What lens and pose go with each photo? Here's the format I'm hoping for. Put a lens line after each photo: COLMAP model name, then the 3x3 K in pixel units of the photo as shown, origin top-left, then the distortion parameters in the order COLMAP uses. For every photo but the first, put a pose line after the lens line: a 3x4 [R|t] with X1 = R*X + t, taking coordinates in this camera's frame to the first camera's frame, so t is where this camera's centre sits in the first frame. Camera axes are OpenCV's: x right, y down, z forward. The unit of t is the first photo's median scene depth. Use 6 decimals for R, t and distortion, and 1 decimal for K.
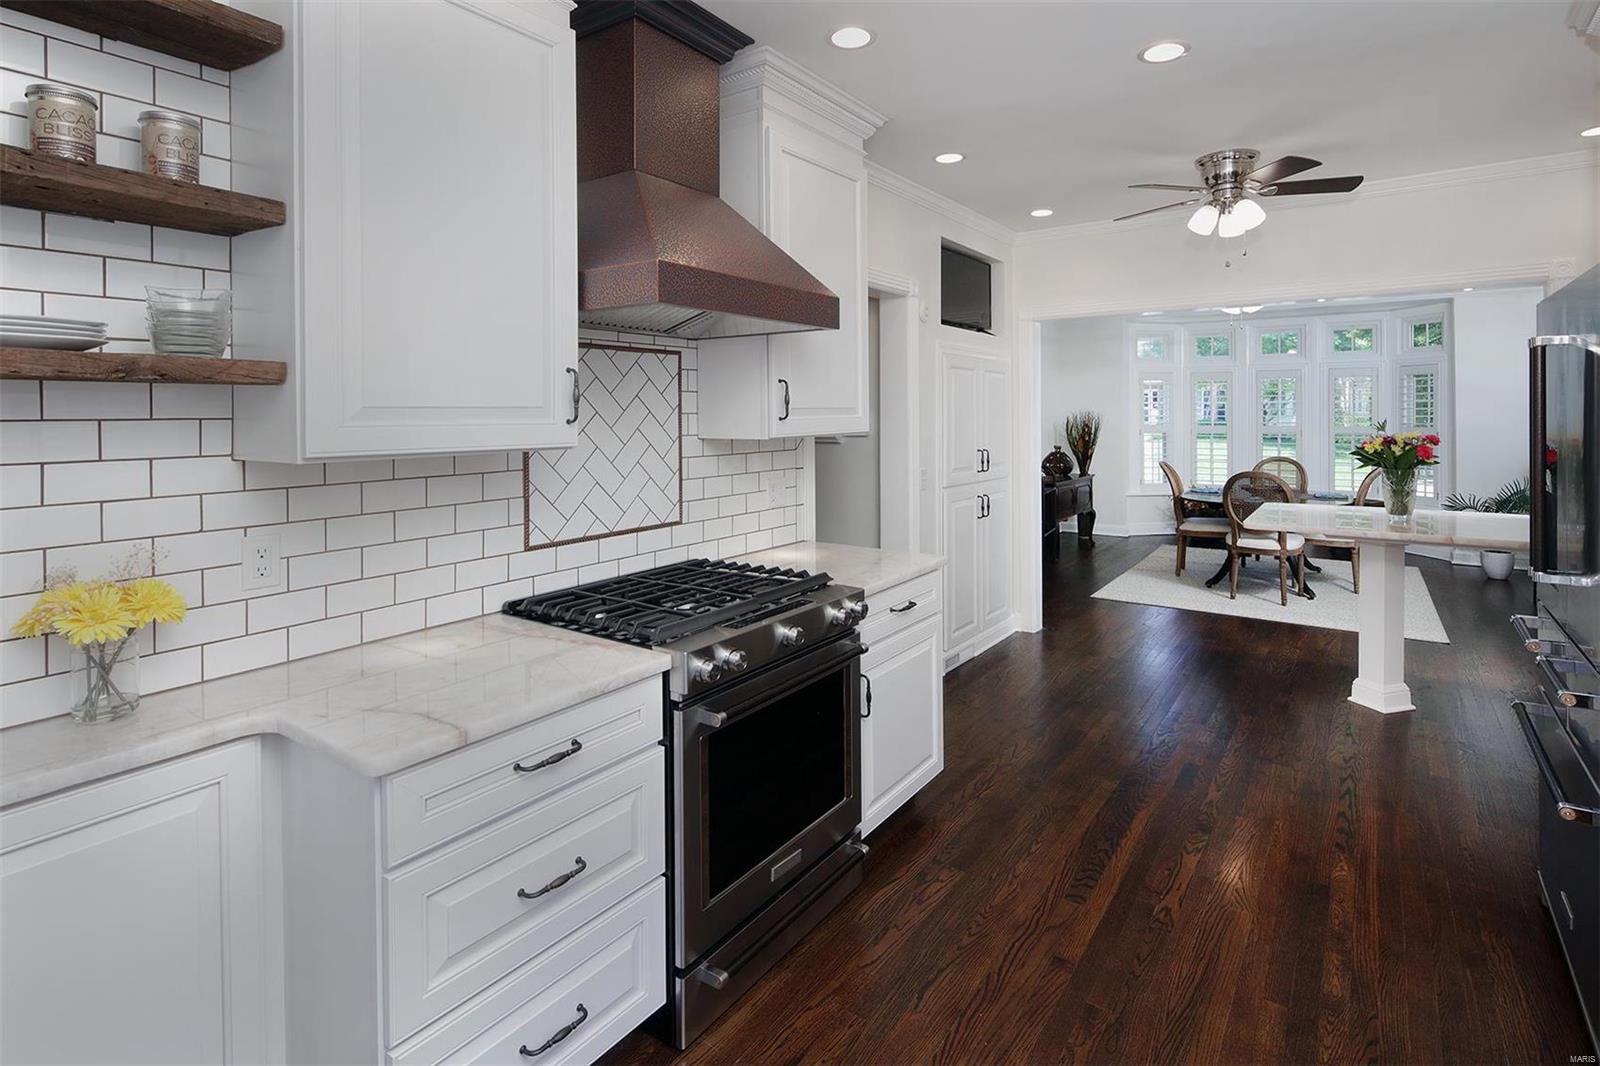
lens RADIAL K [[757.7, 0, 800.0], [0, 757.7, 533.0], [0, 0, 1]] dist [-0.000266, -0.000249]
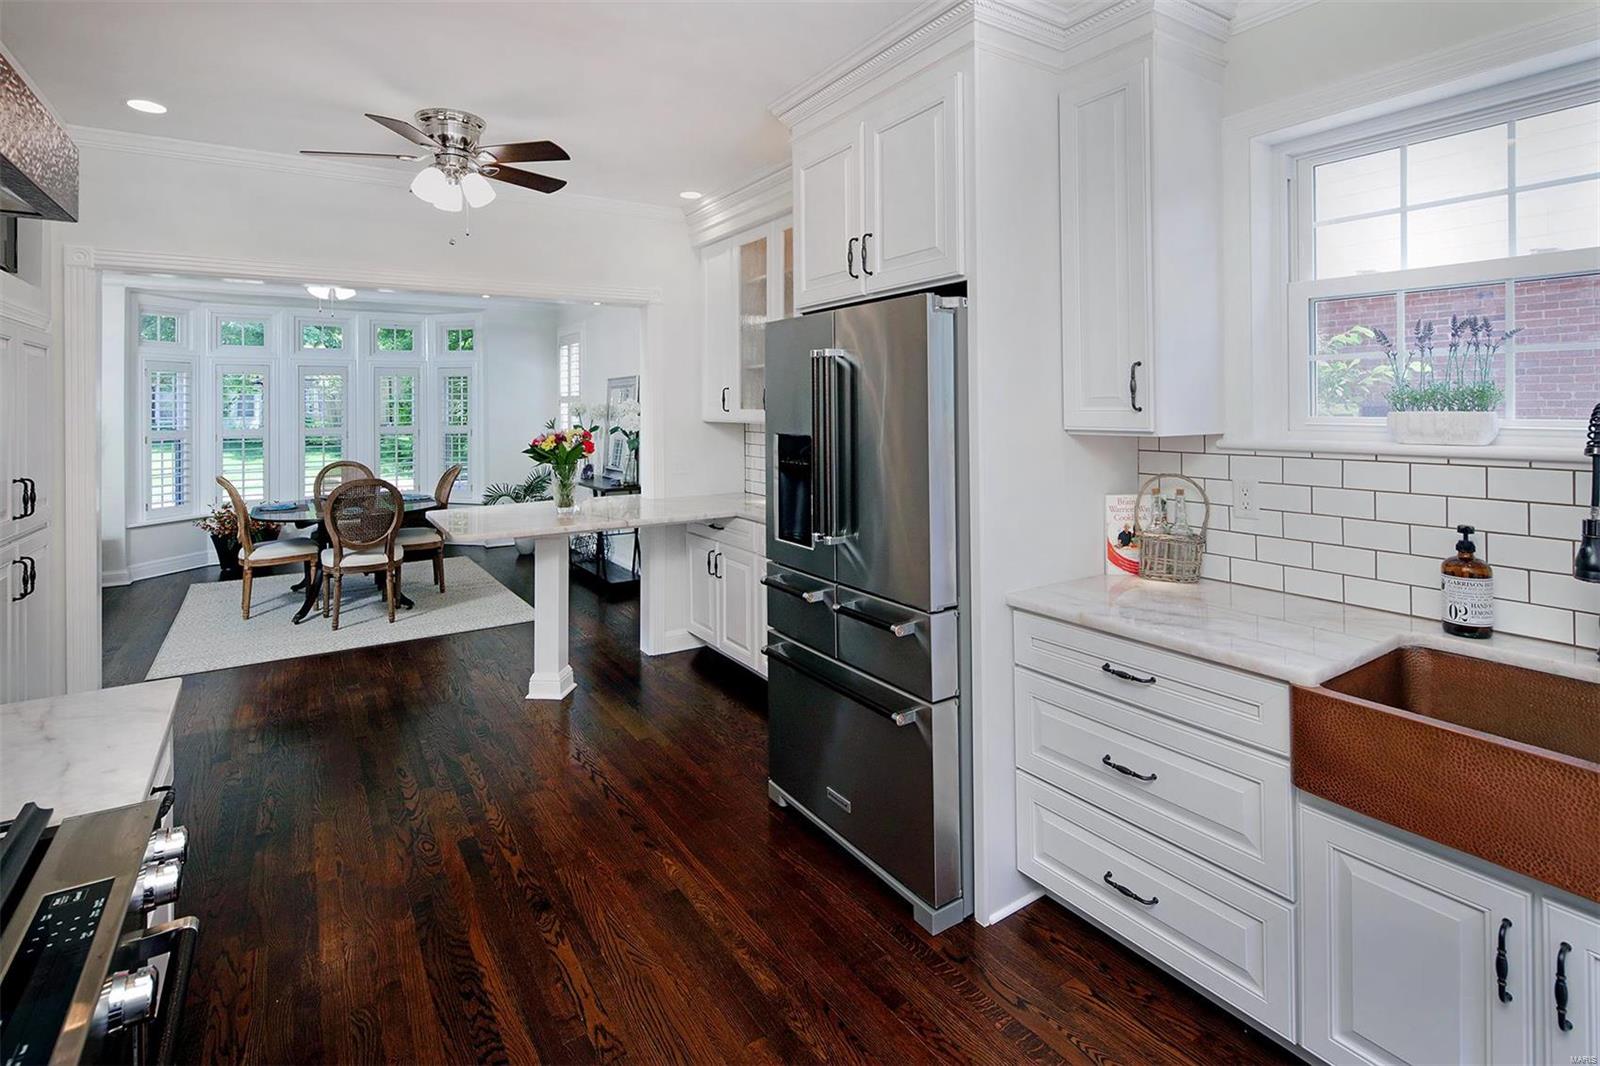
lens RADIAL K [[813.0, 0, 803.2], [0, 813.0, 450.0], [0, 0, 1]] dist [0.000102, -0.000316]
pose [[0.357302, -0.048524, 0.932727, -0.165202], [0.152586, 0.988265, -0.007038, -0.052007], [-0.921440, 0.144836, 0.360514, 0.329536]]
